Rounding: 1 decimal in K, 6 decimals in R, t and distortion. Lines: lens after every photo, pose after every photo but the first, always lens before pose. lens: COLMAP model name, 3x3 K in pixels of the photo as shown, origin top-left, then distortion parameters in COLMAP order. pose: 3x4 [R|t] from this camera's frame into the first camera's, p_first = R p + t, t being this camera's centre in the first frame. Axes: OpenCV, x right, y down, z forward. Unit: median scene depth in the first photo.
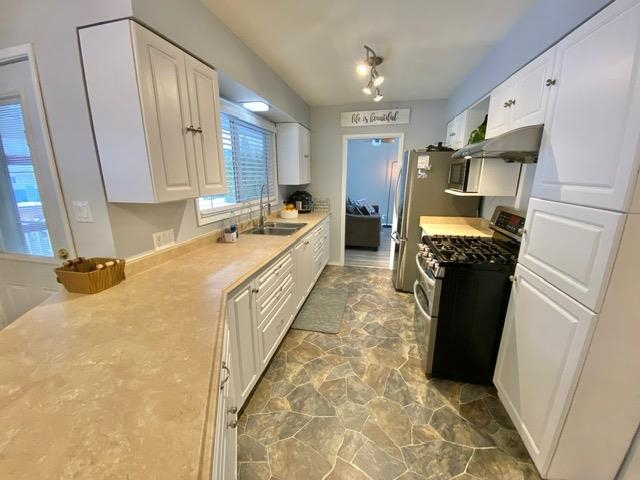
lens RADIAL K [[257.3, 0, 320.9], [0, 257.3, 241.4], [0, 0, 1]] dist [0.027631, -0.022465]
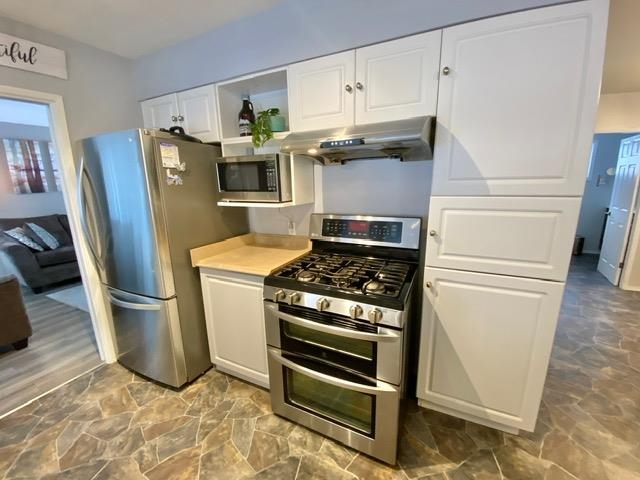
lens RADIAL K [[257.3, 0, 320.9], [0, 257.3, 241.4], [0, 0, 1]] dist [0.027631, -0.022465]
pose [[0.230412, -0.220539, 0.947773, -0.129968], [0.263252, 0.951788, 0.157474, -0.175253], [-0.936808, 0.213219, 0.277361, 0.755667]]
